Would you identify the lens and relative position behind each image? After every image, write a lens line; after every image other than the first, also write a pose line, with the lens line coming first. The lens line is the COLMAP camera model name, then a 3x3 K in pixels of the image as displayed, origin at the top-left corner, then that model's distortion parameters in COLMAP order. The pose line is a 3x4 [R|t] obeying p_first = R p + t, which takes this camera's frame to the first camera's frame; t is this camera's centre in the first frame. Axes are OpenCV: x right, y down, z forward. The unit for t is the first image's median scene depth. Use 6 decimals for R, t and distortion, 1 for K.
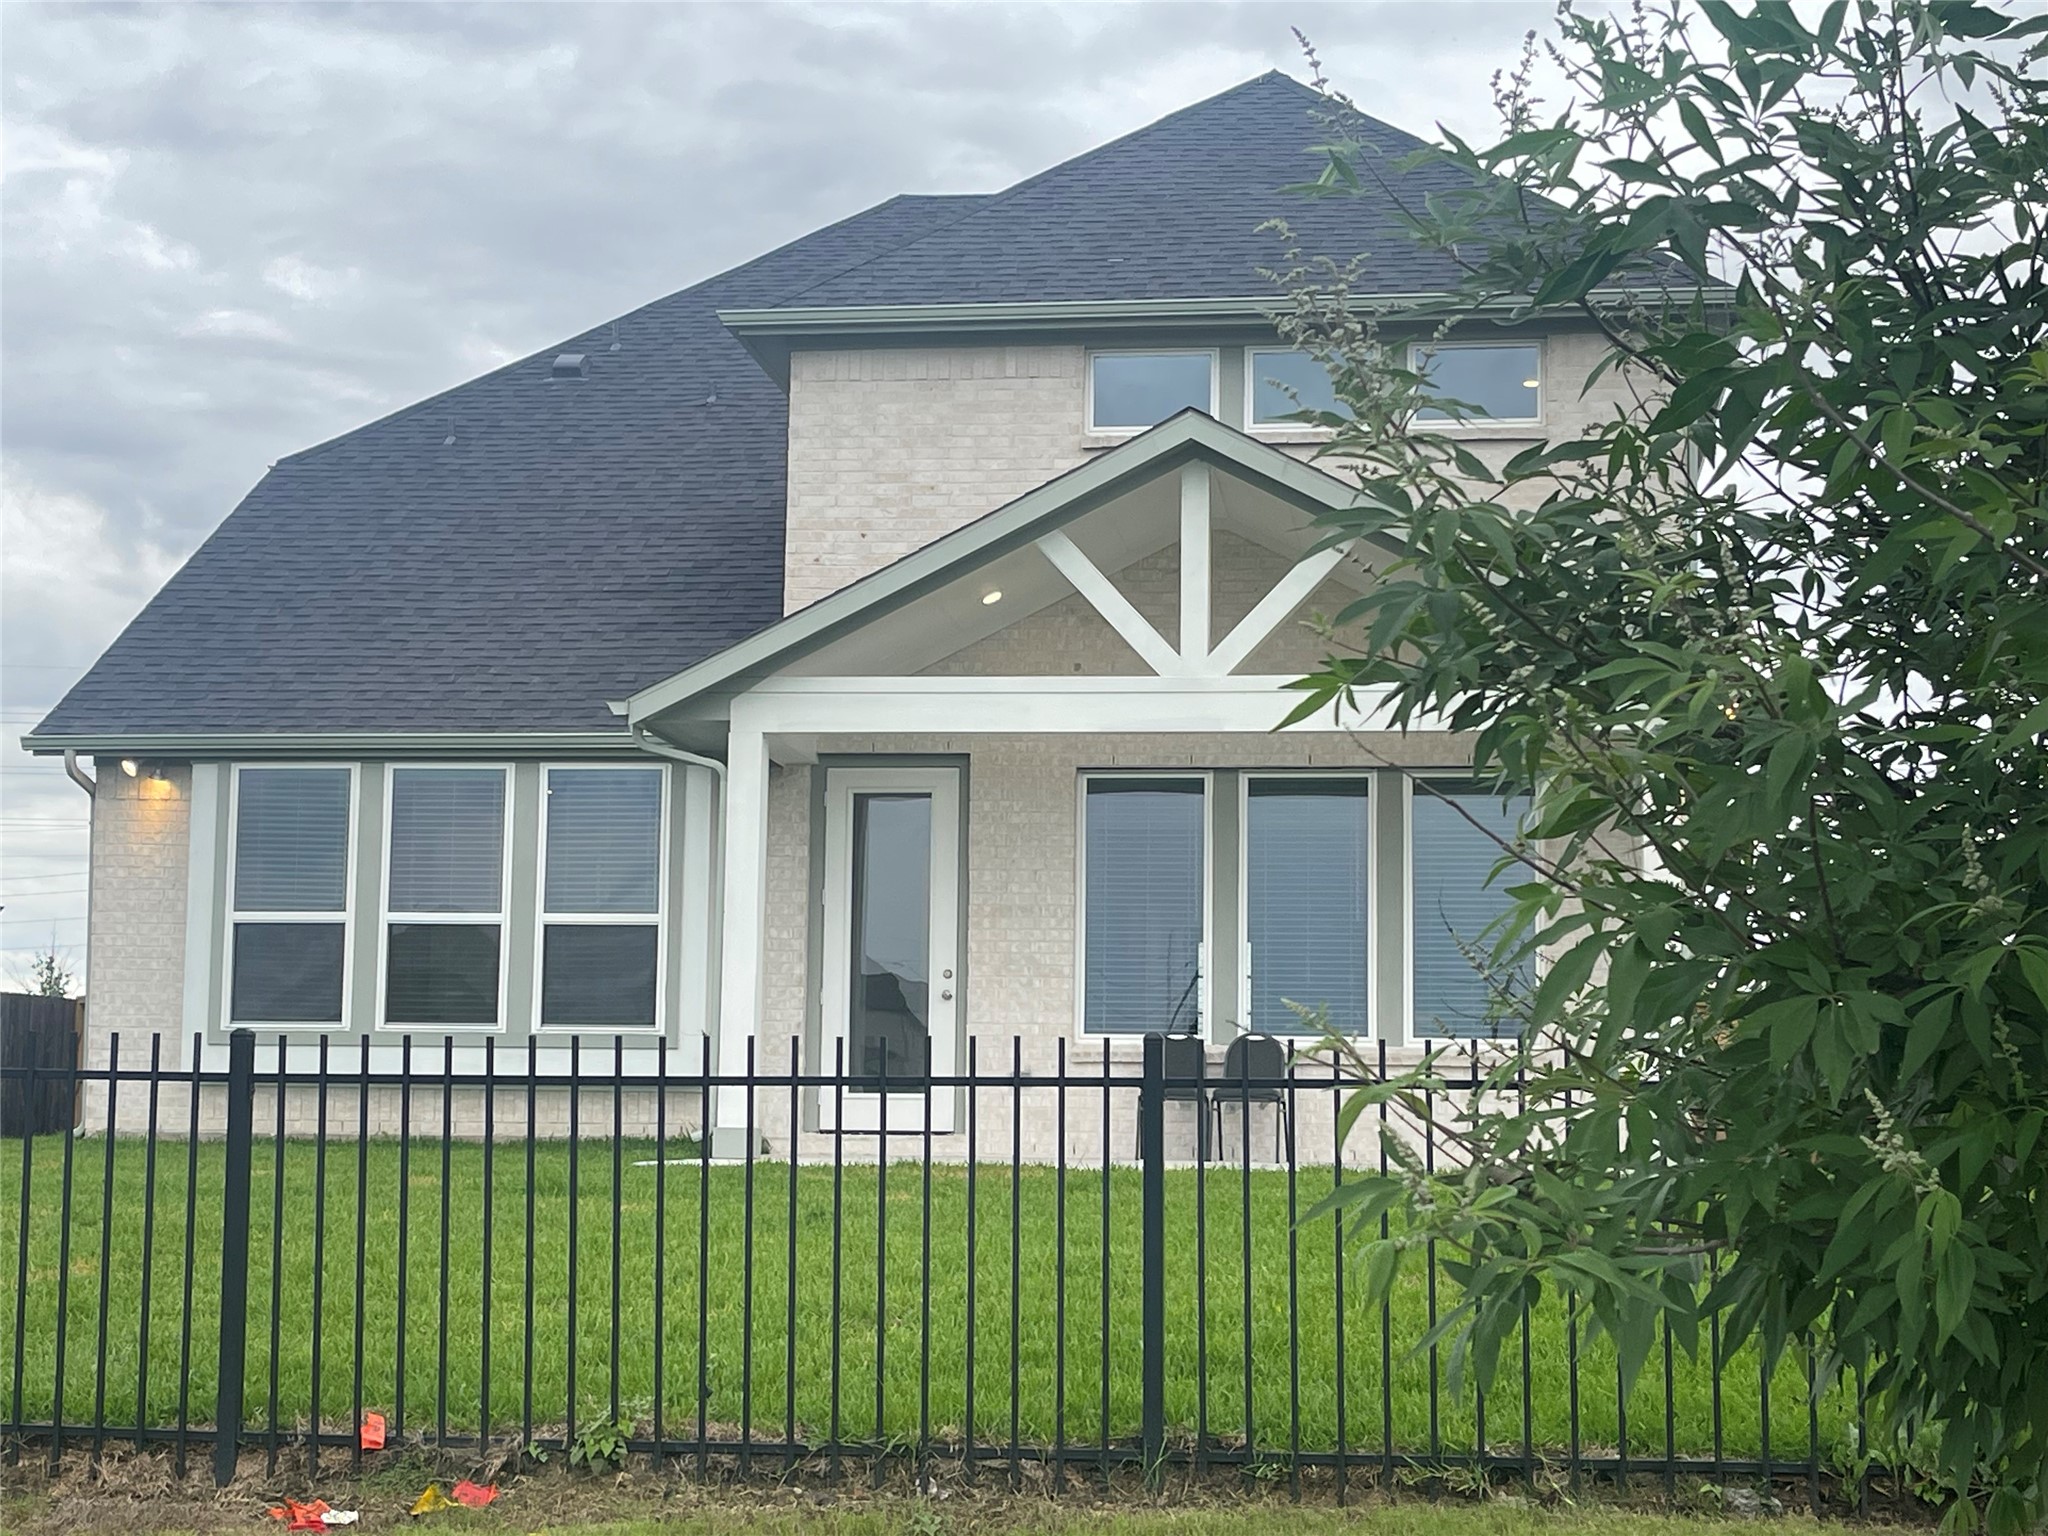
lens RADIAL K [[3205.4, 0, 1024.0], [0, 3205.4, 768.0], [0, 0, 1]] dist [0.161879, -0.166172]
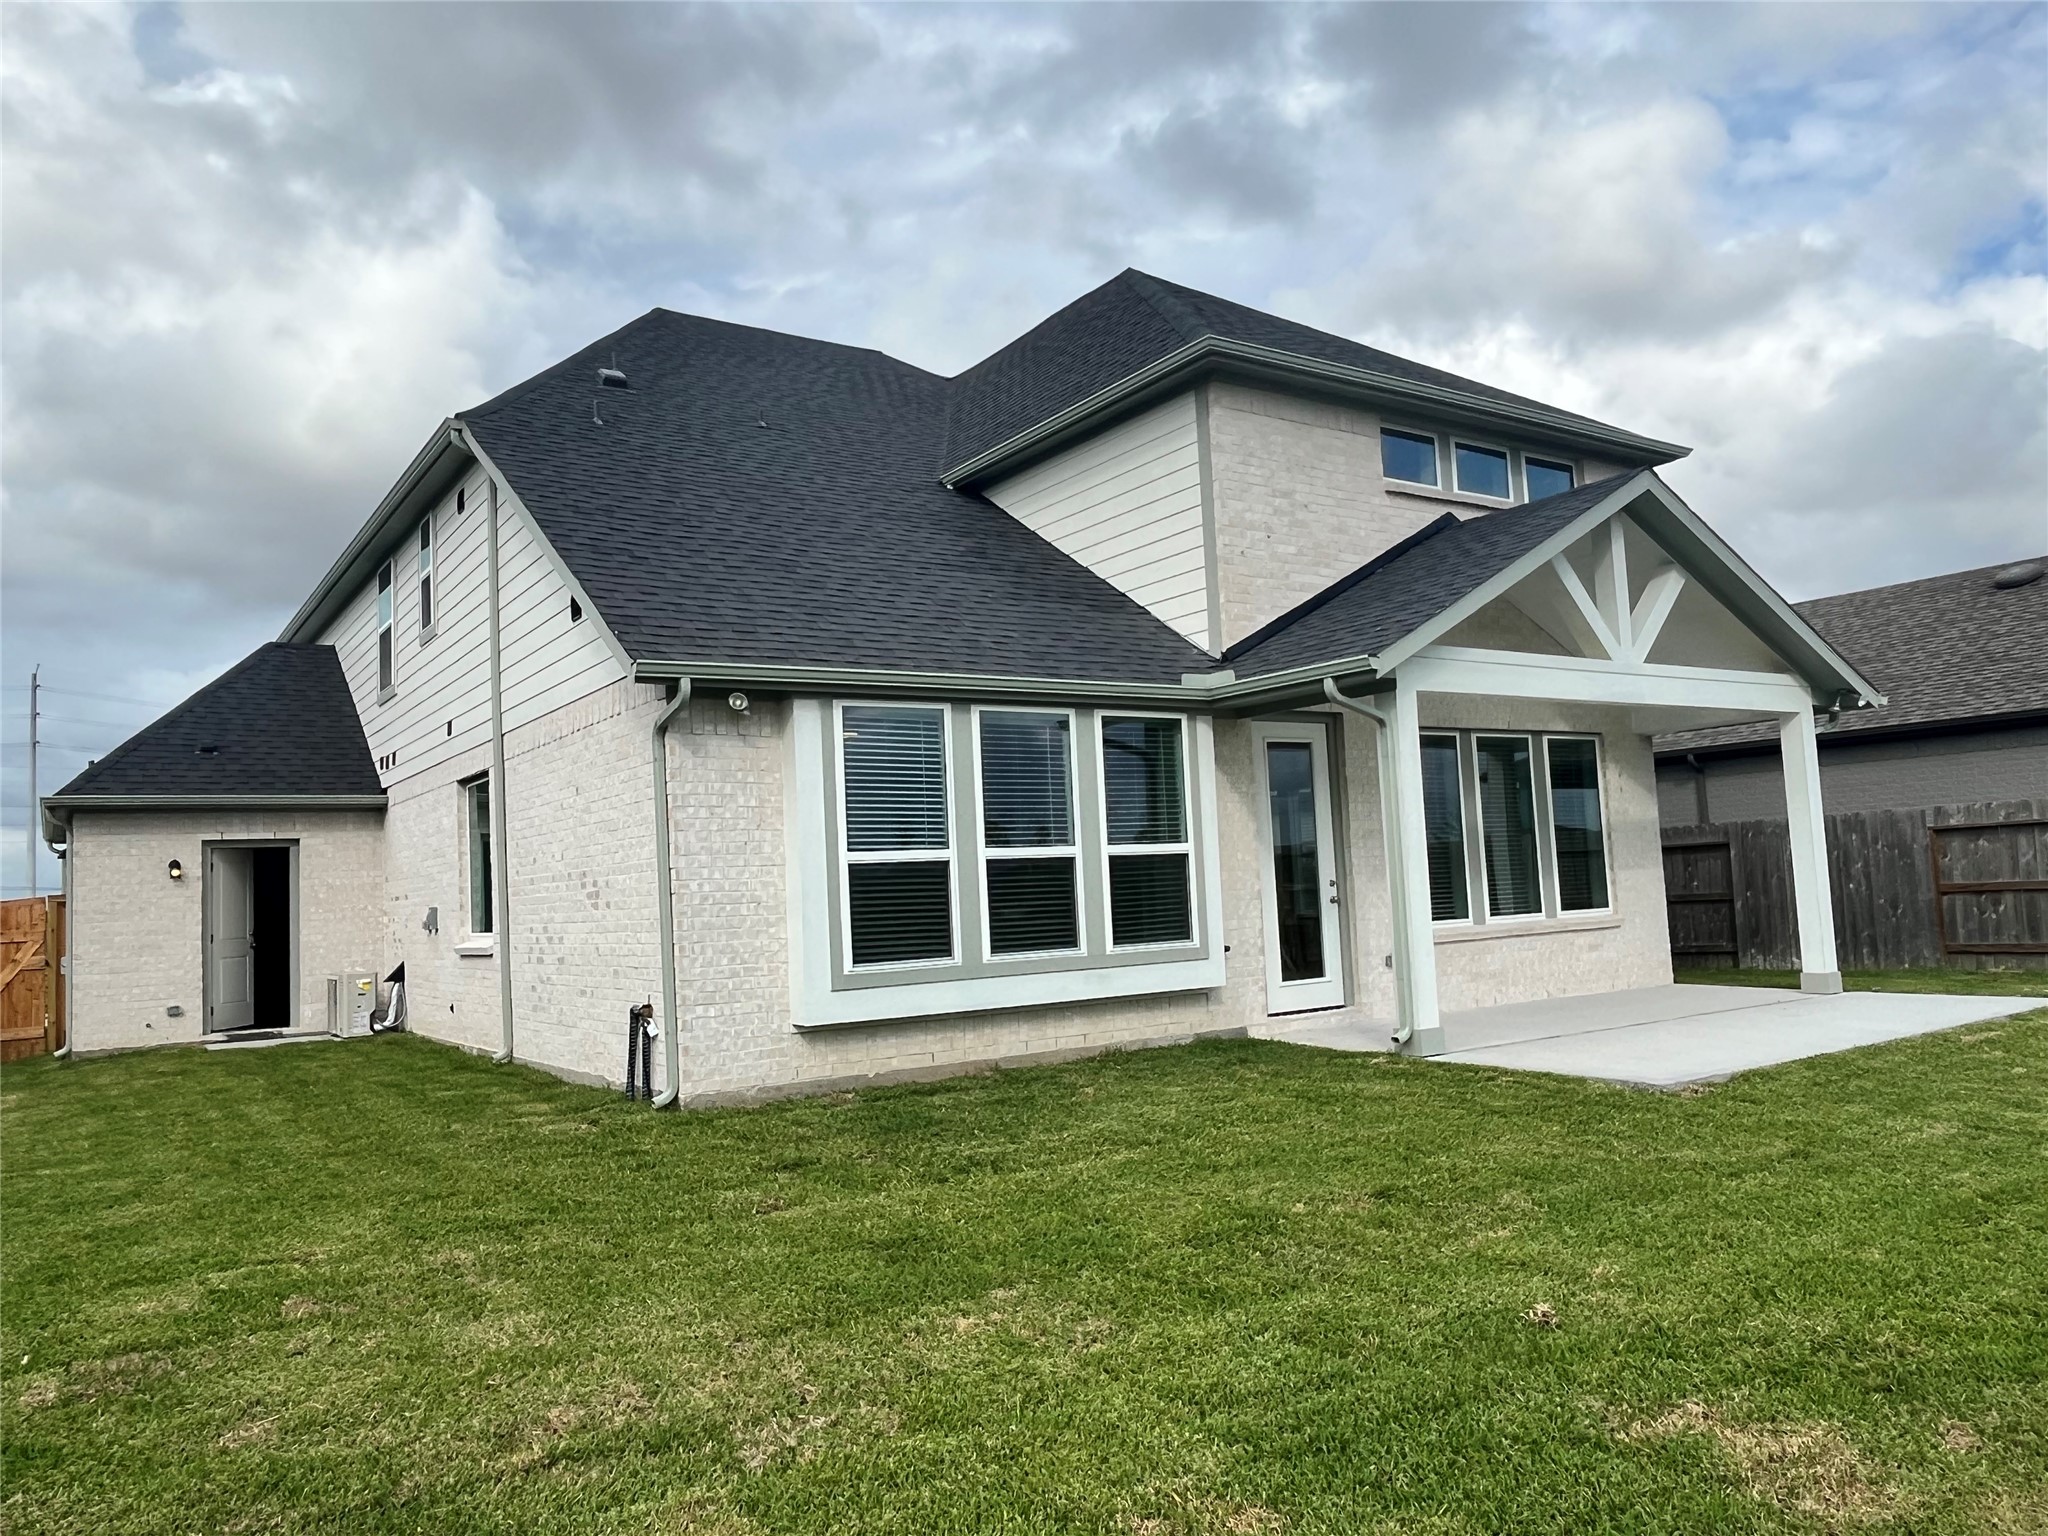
lens RADIAL K [[1416.1, 0, 1024.0], [0, 1416.1, 768.0], [0, 0, 1]] dist [-0.000143, 0.000072]
pose [[0.744030, 0.005093, 0.668127, -0.498274], [-0.021087, 0.999652, 0.015863, 0.011307], [-0.667814, -0.025892, 0.743878, 0.658019]]
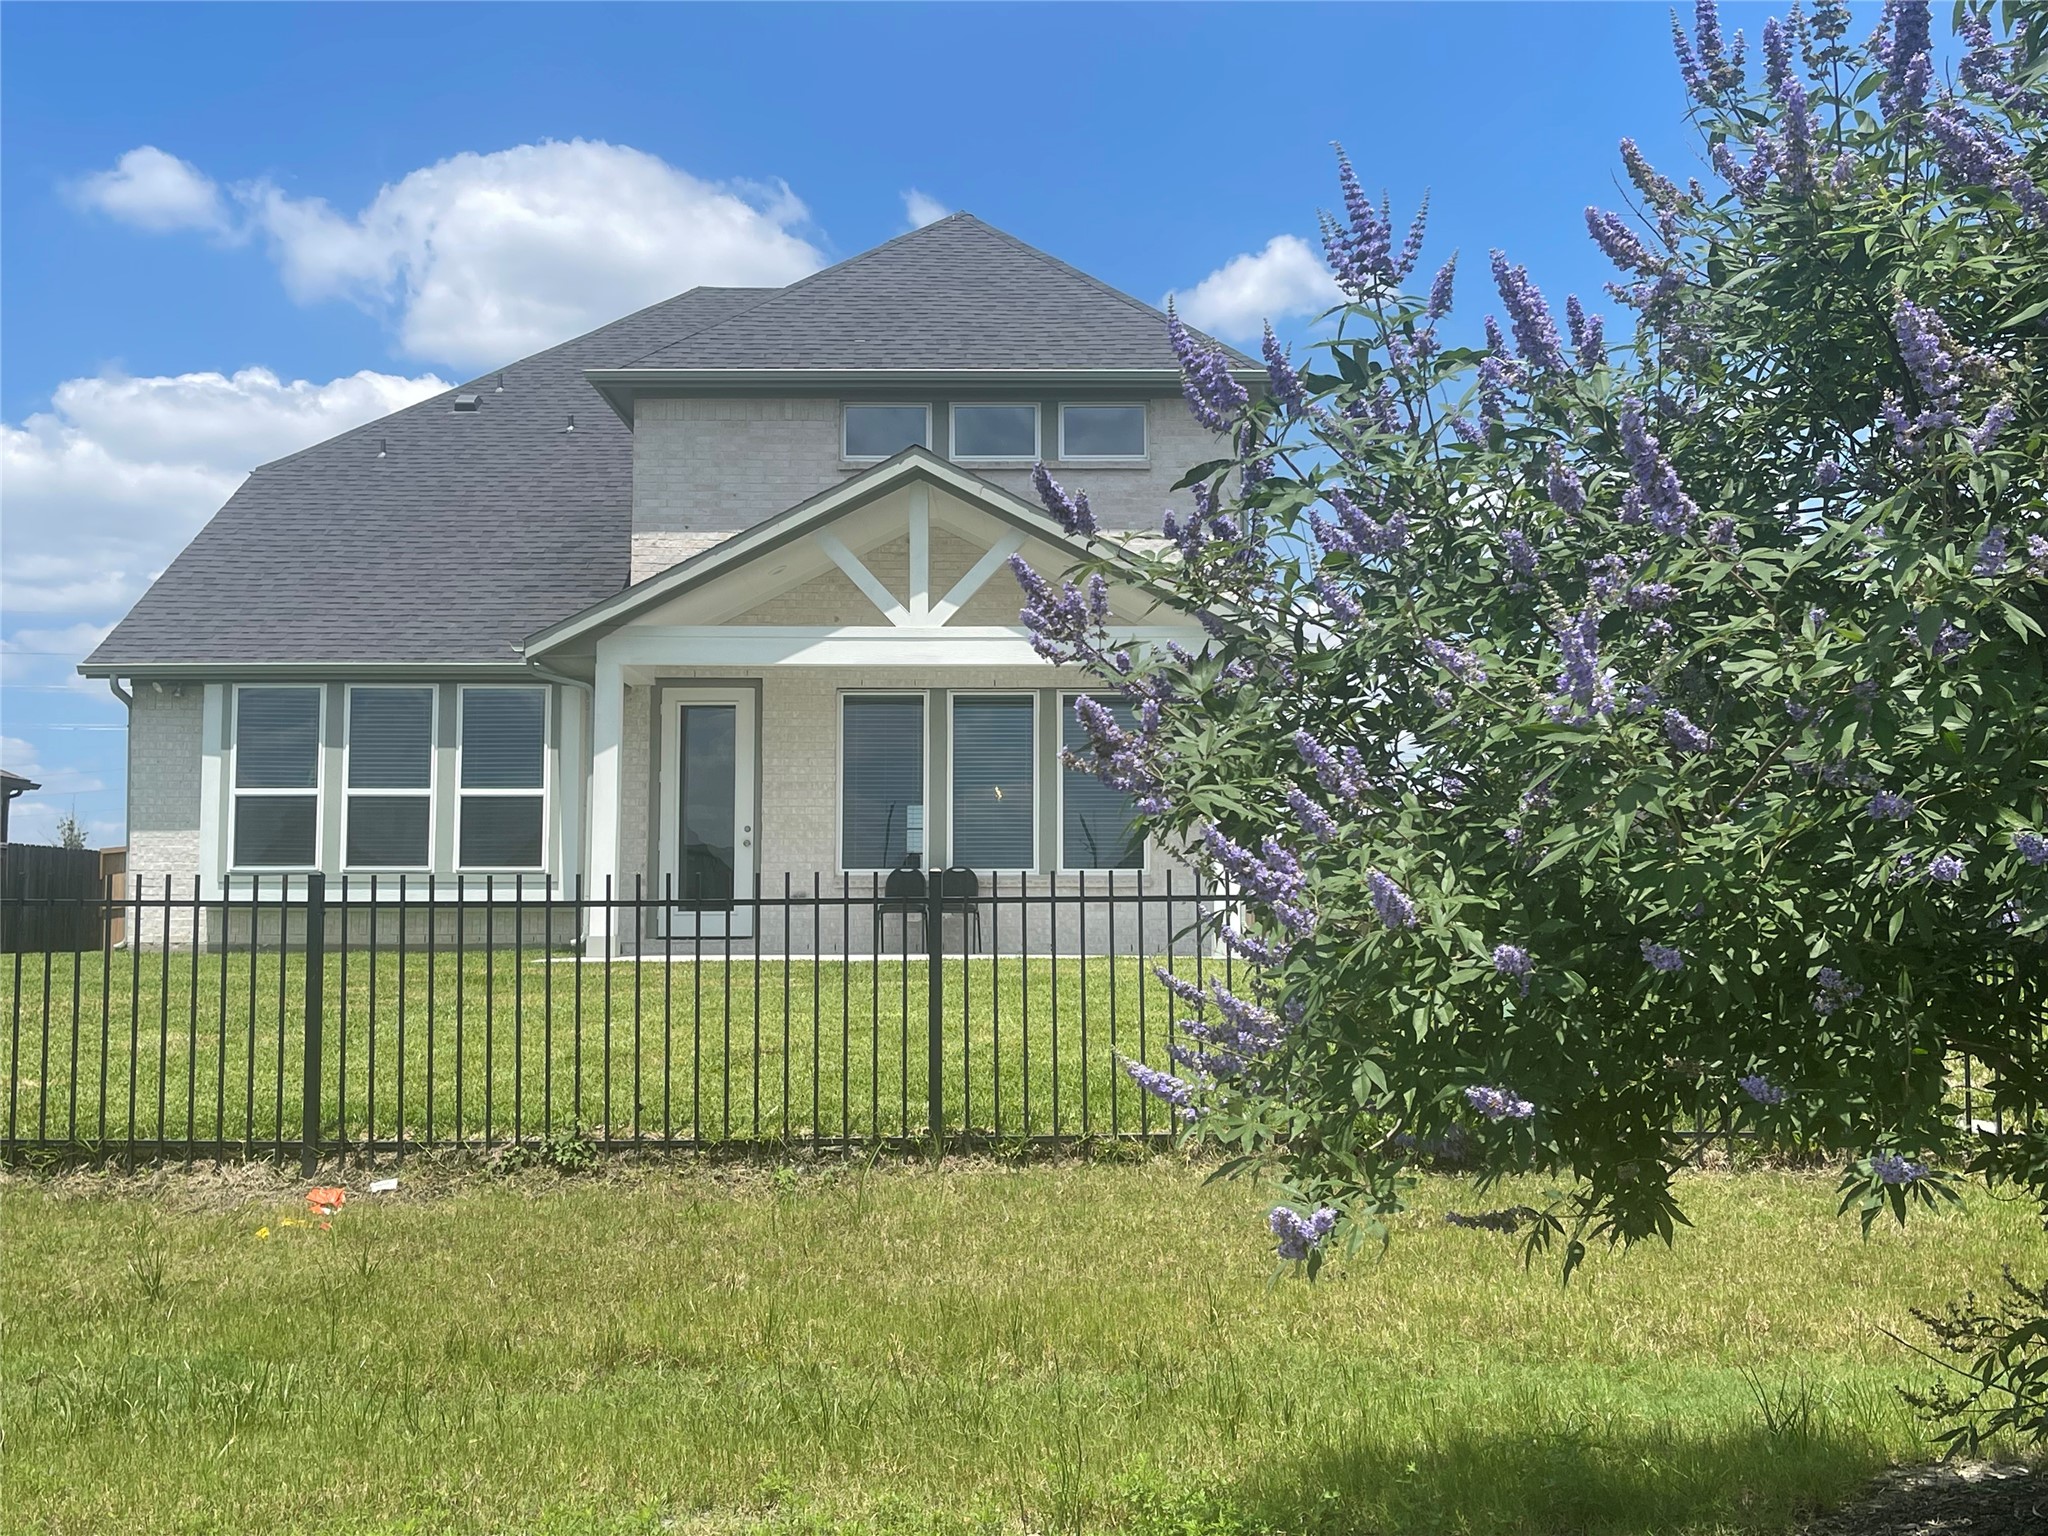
lens RADIAL K [[2250.4, 0, 1030.0], [0, 2250.4, 719.5], [0, 0, 1]] dist [0.136746, 0.010774]
pose [[0.992790, -0.001350, 0.119858, -0.018931], [-0.000724, 0.999851, 0.017262, -0.003472], [-0.119863, -0.017224, 0.992641, -0.034277]]
